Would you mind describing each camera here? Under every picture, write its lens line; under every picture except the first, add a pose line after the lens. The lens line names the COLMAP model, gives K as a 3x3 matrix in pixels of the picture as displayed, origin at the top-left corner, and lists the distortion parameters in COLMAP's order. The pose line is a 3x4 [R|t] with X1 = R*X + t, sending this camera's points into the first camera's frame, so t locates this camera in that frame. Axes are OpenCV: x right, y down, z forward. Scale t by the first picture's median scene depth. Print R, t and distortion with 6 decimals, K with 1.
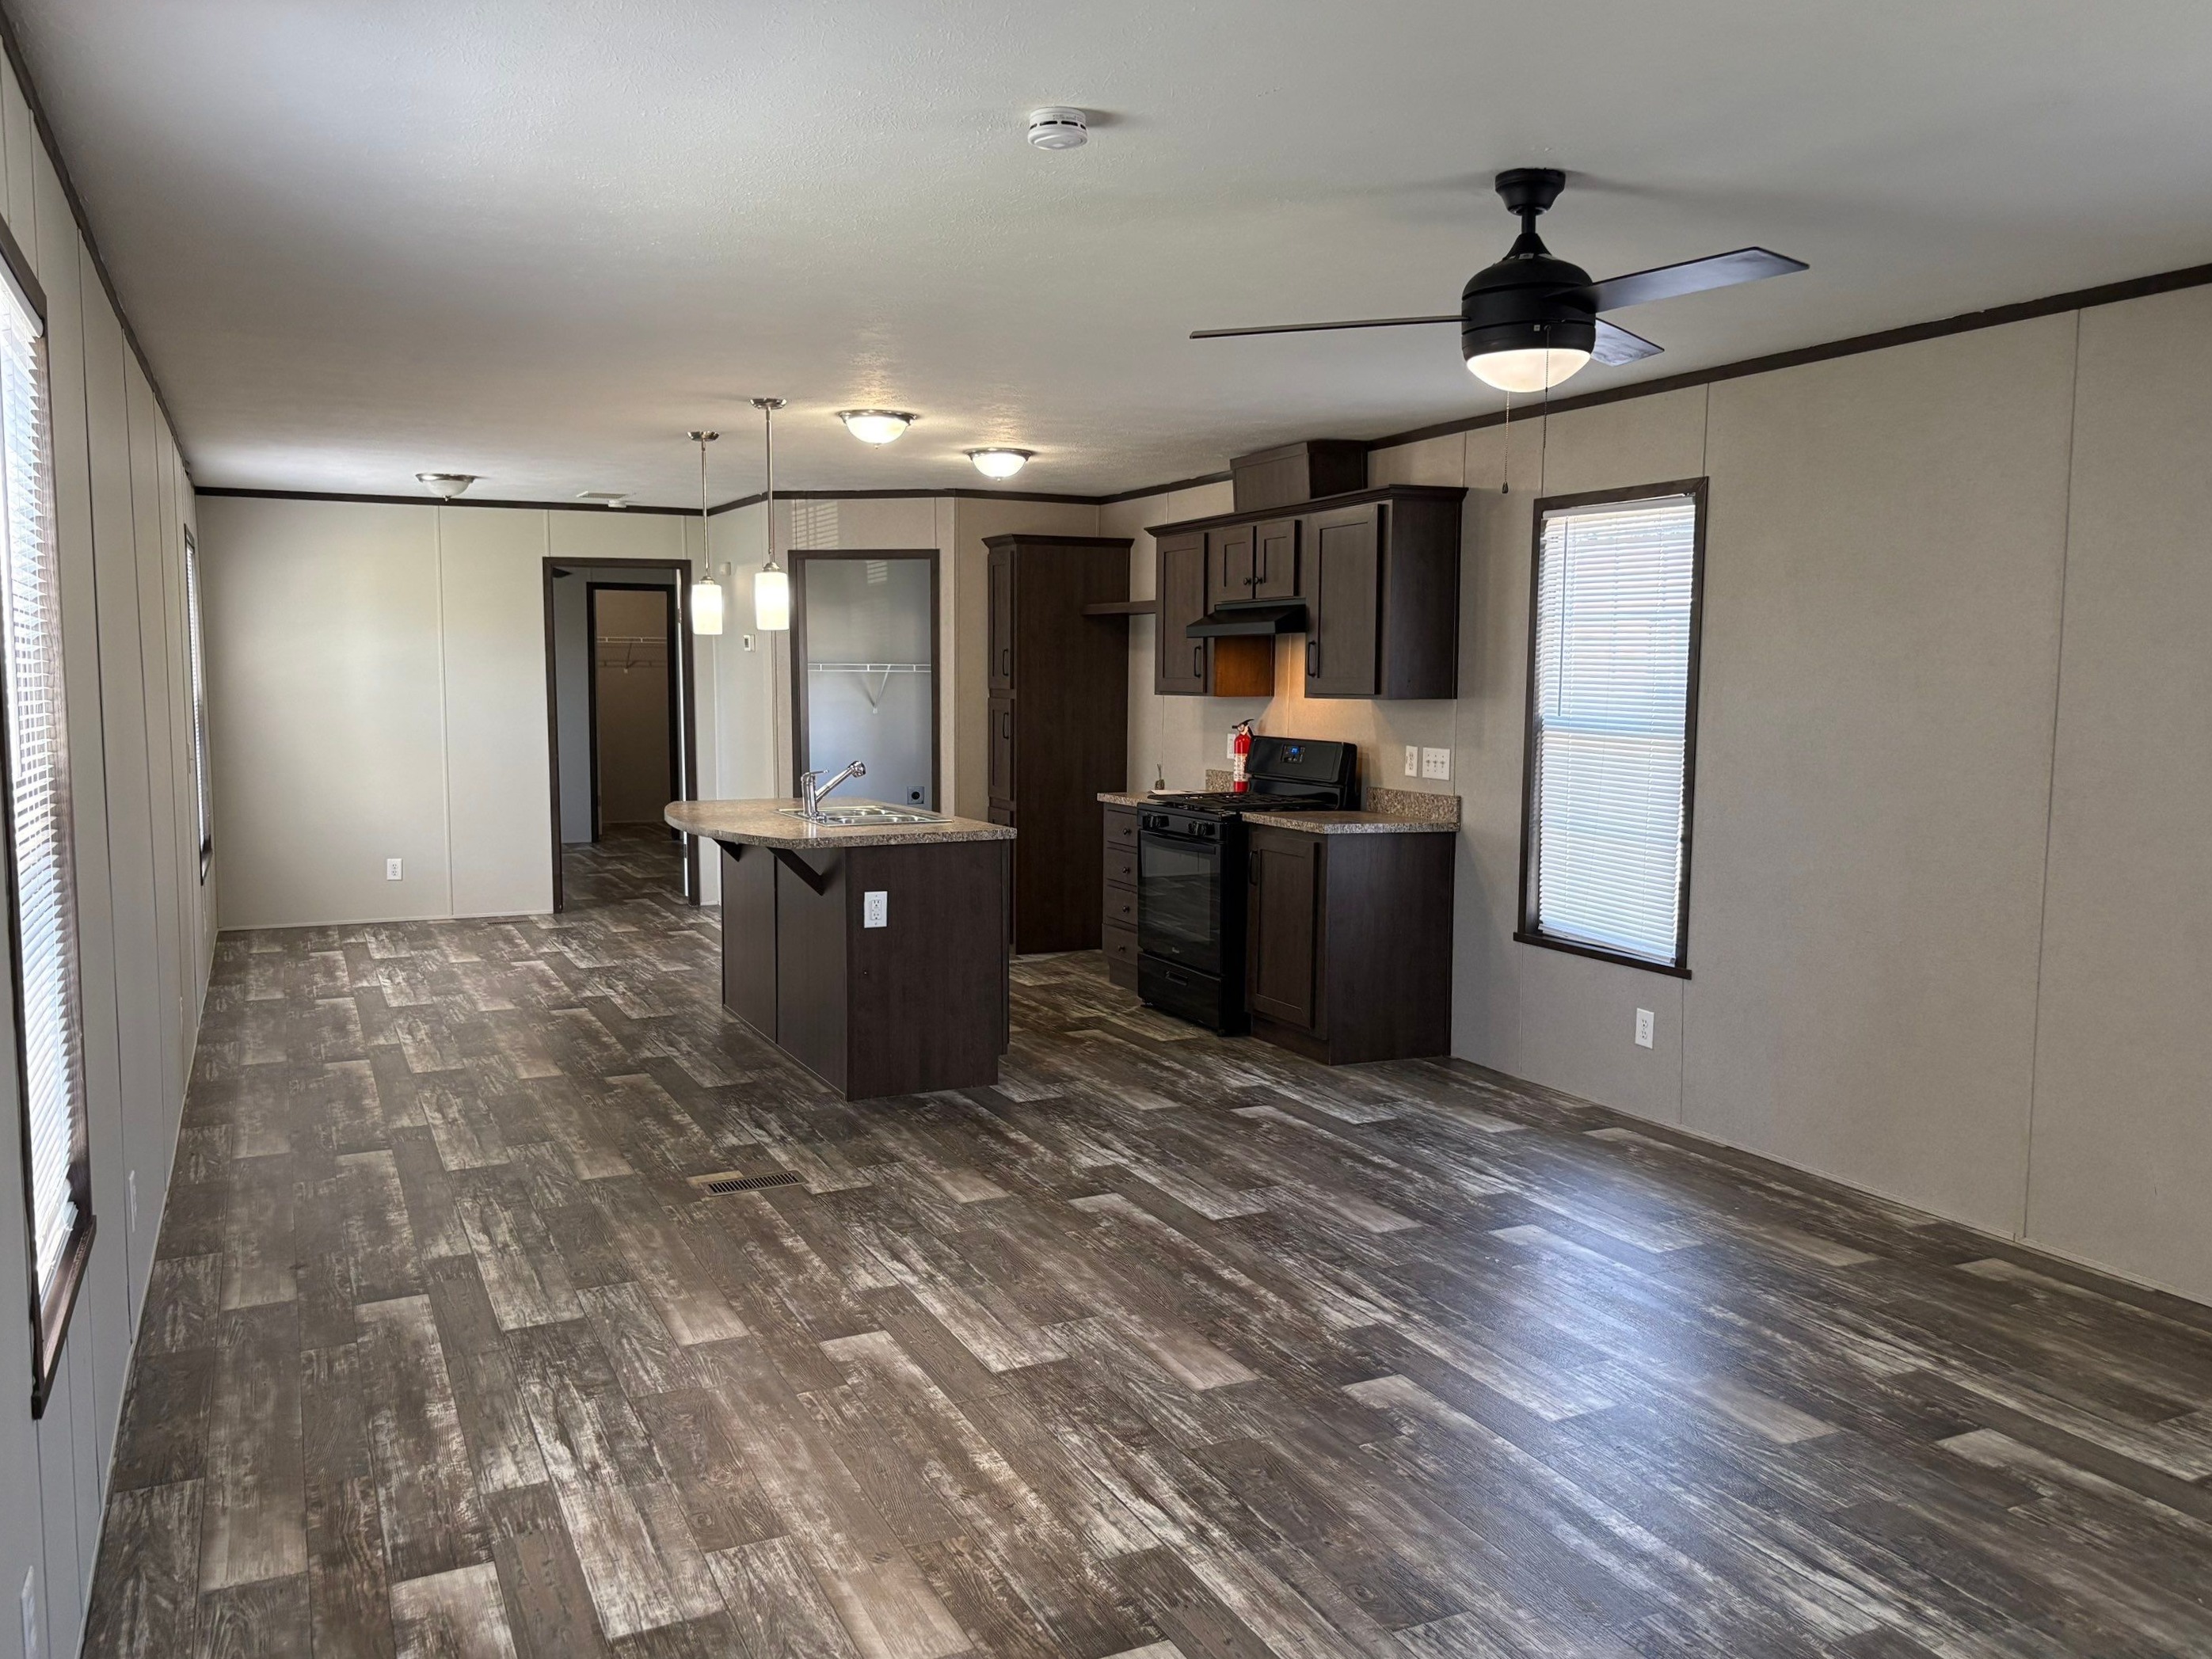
lens RADIAL K [[1721.0, 0, 1100.4], [0, 1721.0, 822.9], [0, 0, 1]] dist [0.051759, -0.045597]
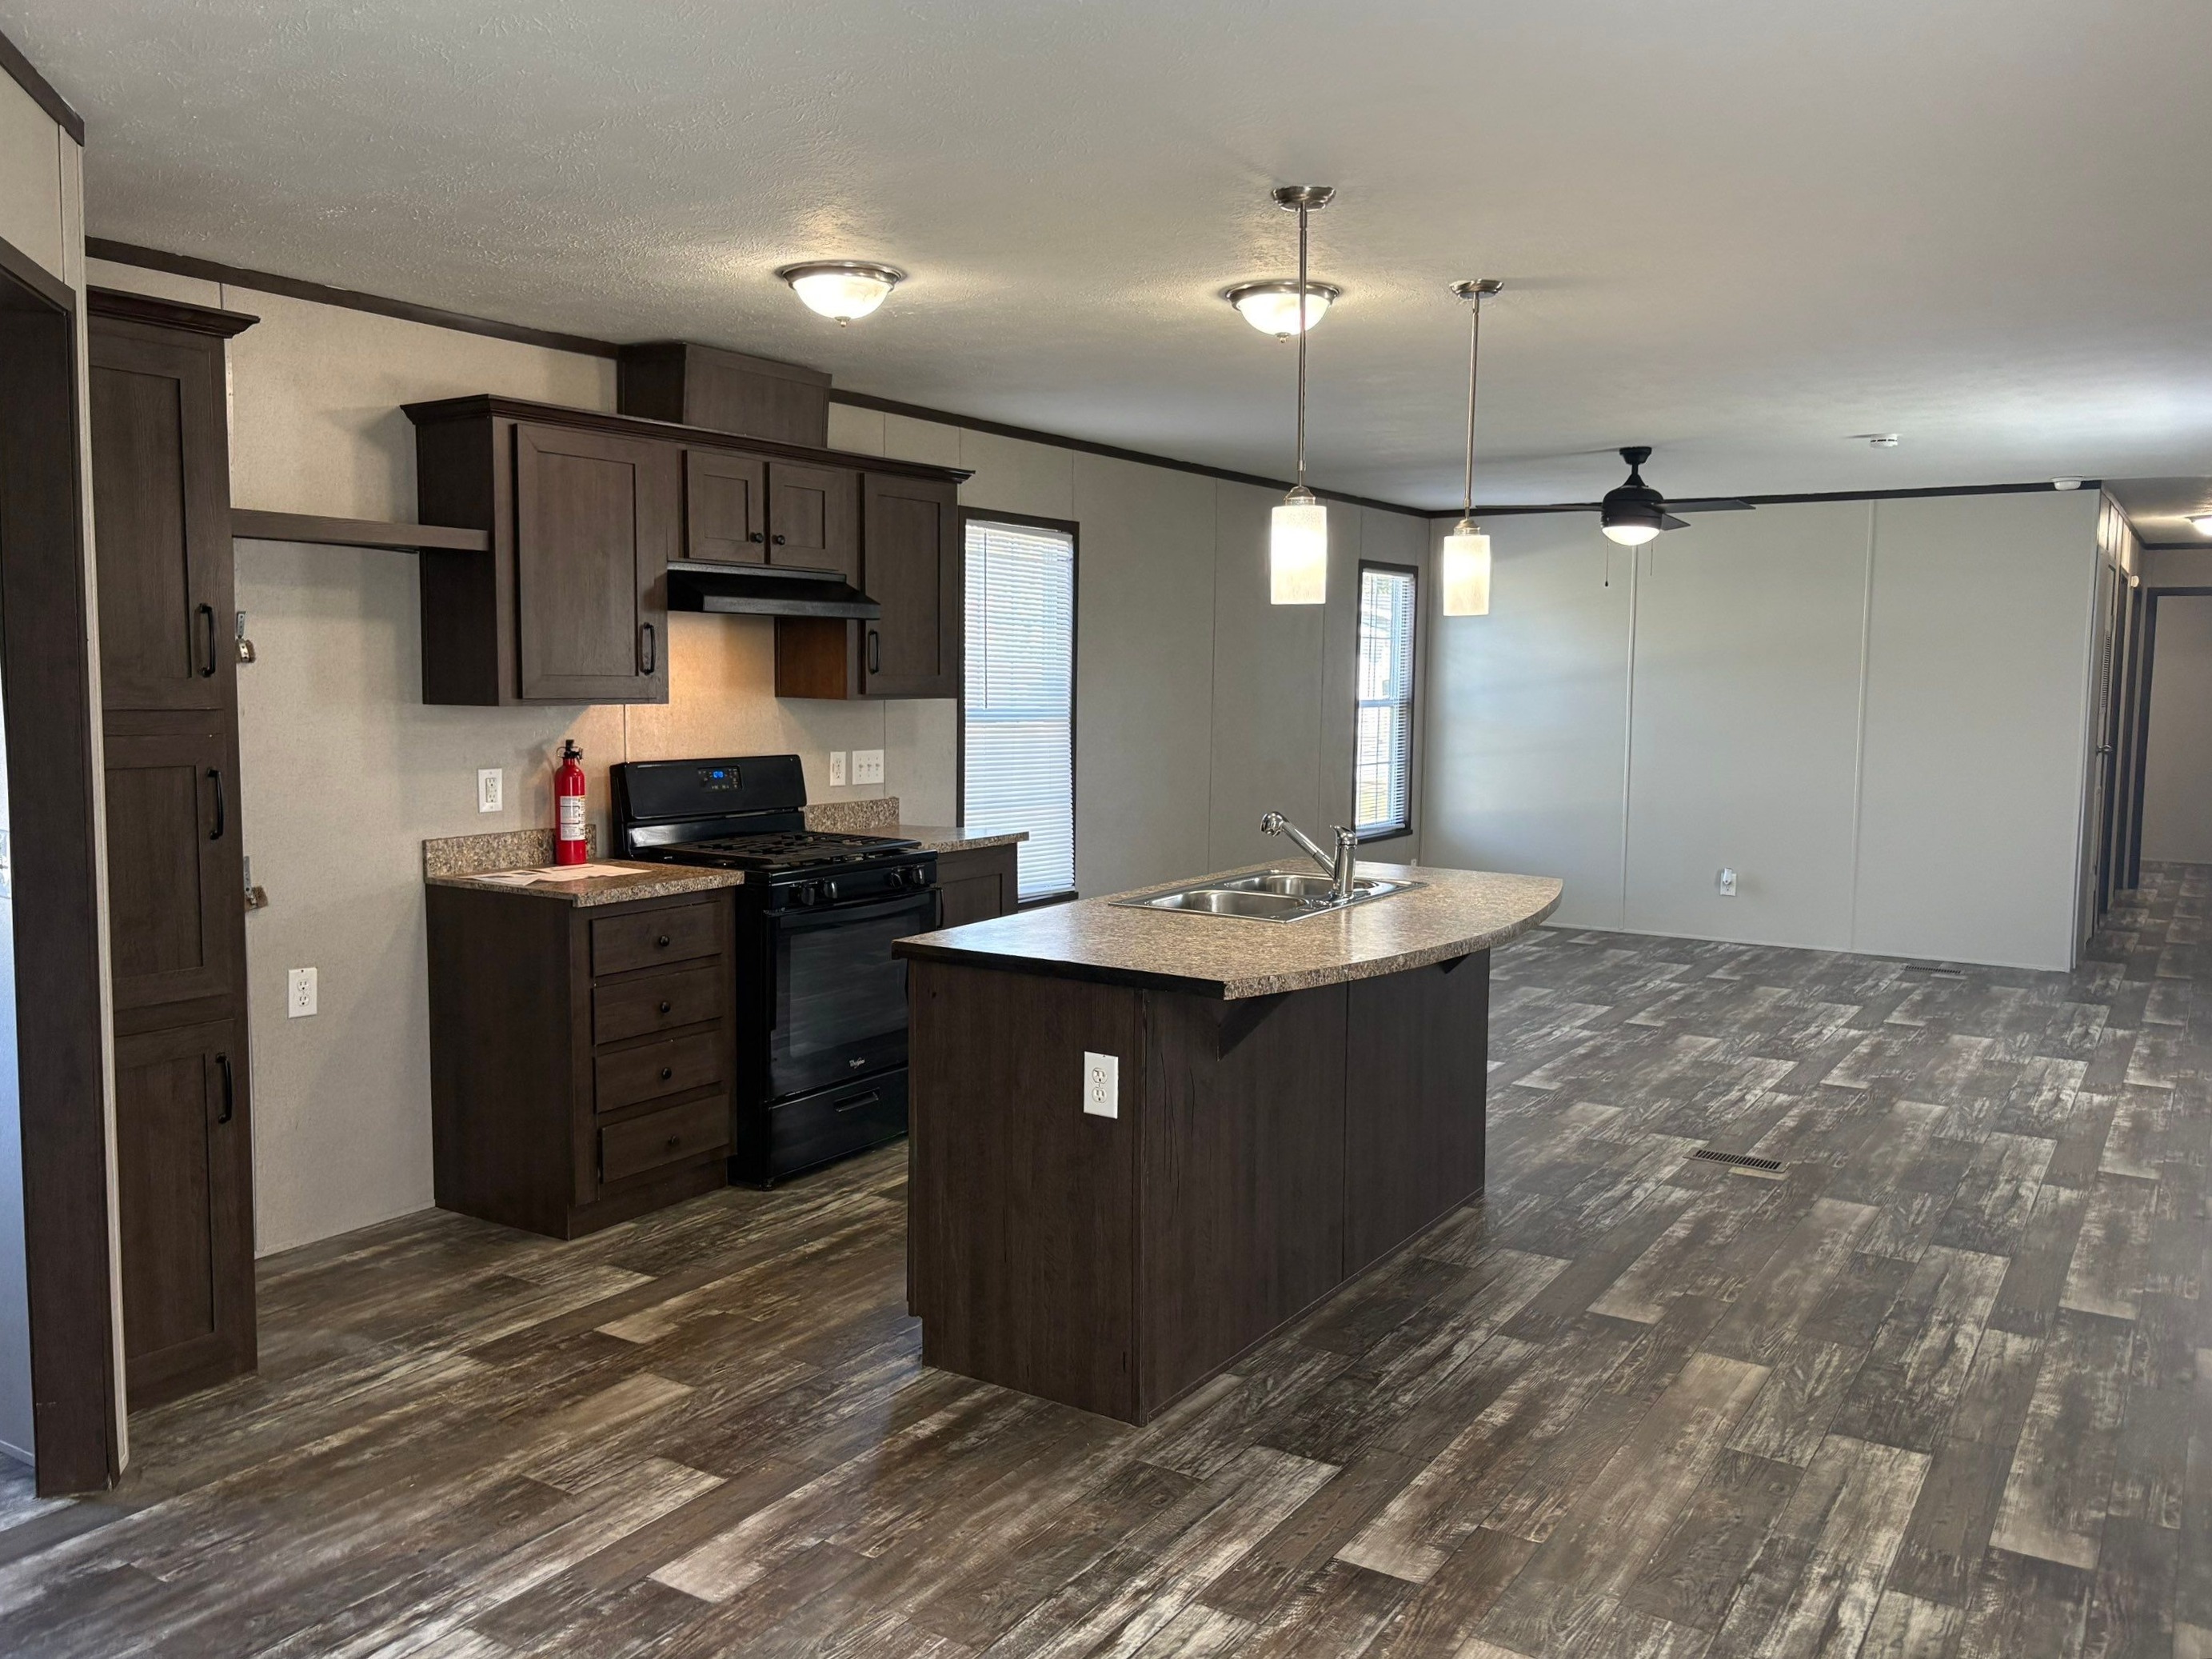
lens RADIAL K [[1741.1, 0, 1106.0], [0, 1741.1, 829.5], [0, 0, 1]] dist [0.047431, -0.044992]
pose [[-0.528852, -0.083567, 0.844590, -0.748188], [0.067062, 0.987915, 0.139740, -0.139857], [-0.846060, 0.130542, -0.516857, 1.571254]]
